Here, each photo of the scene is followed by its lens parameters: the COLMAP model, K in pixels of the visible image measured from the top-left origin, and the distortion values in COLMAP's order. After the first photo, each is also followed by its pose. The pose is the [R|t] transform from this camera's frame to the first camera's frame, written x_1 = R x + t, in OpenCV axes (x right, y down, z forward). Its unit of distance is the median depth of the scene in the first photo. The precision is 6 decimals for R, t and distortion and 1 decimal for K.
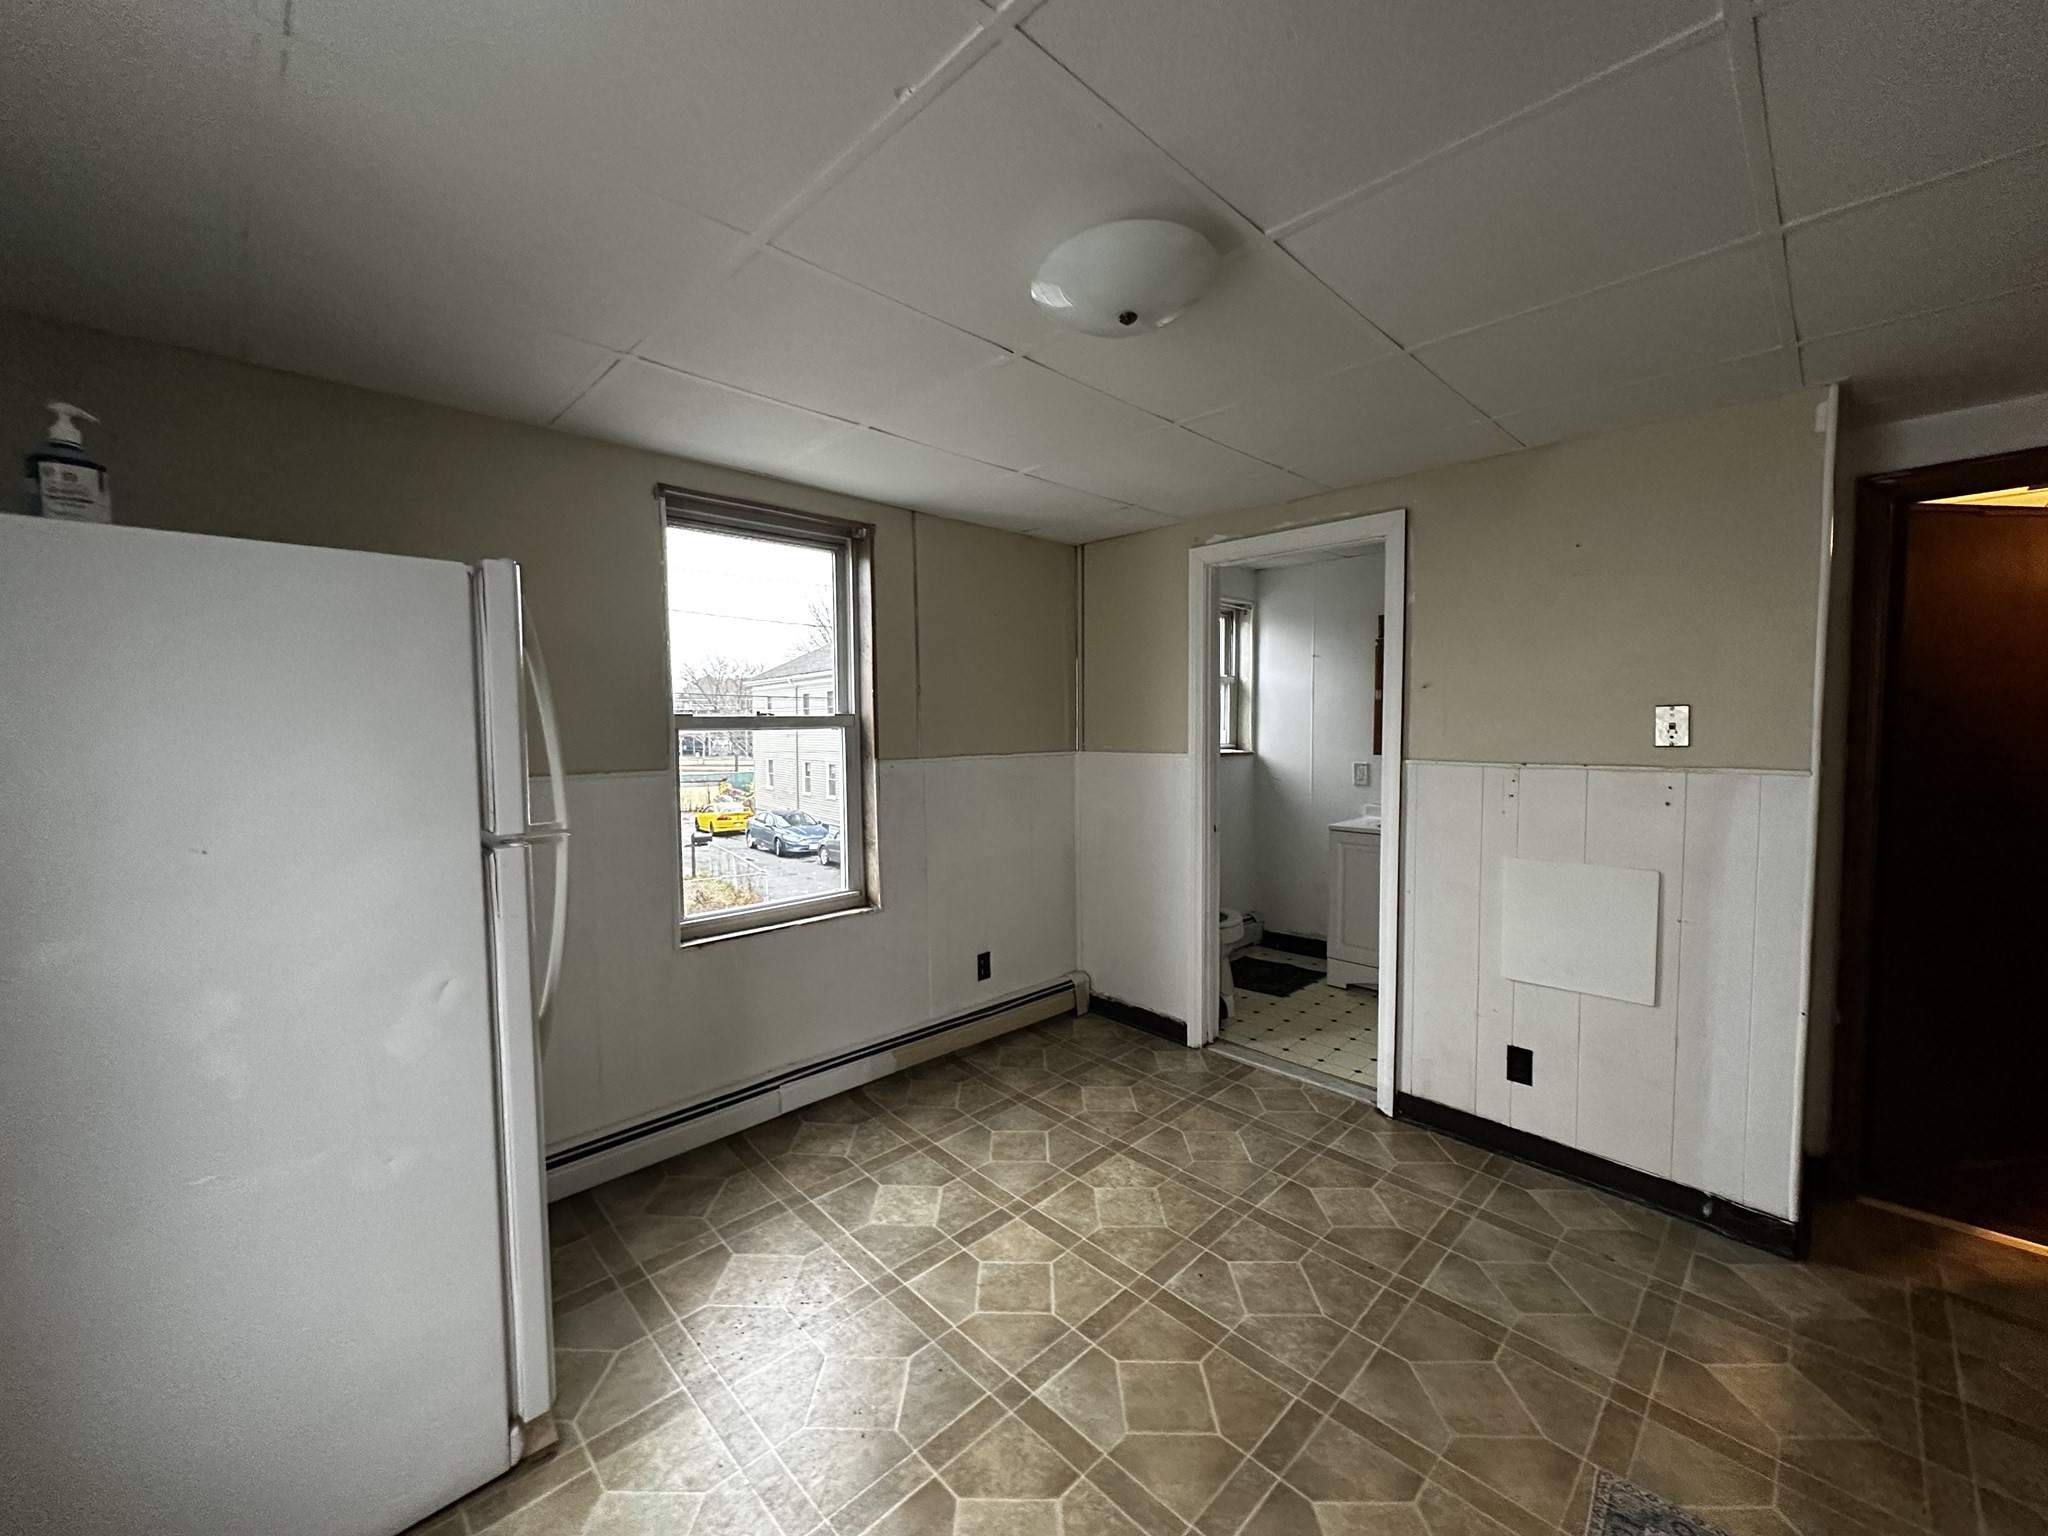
lens RADIAL K [[813.9, 0, 1024.0], [0, 813.9, 768.0], [0, 0, 1]] dist [-0.001048, -0.000129]
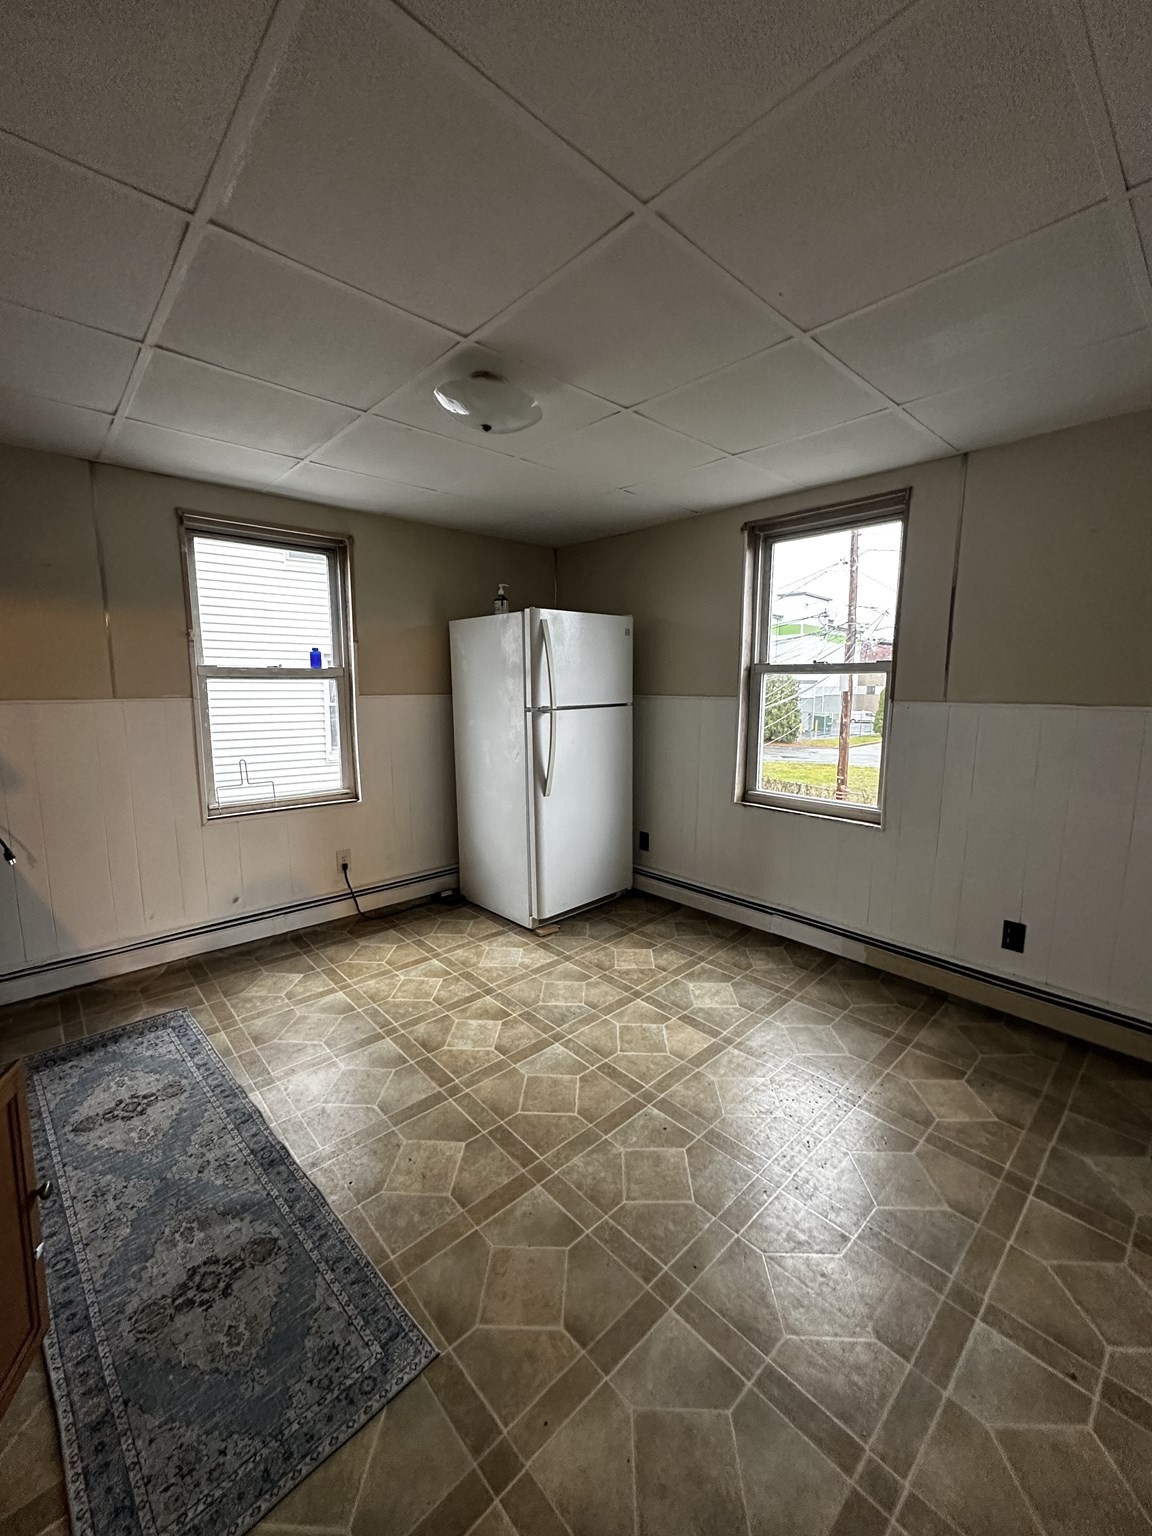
lens RADIAL K [[610.4, 0, 576.0], [0, 610.4, 768.0], [0, 0, 1]] dist [-0.001048, -0.000129]
pose [[-0.037718, 0.146419, -0.988503, 0.842292], [-0.061208, 0.987011, 0.148533, -0.019728], [0.997412, 0.066106, -0.028266, 0.703735]]
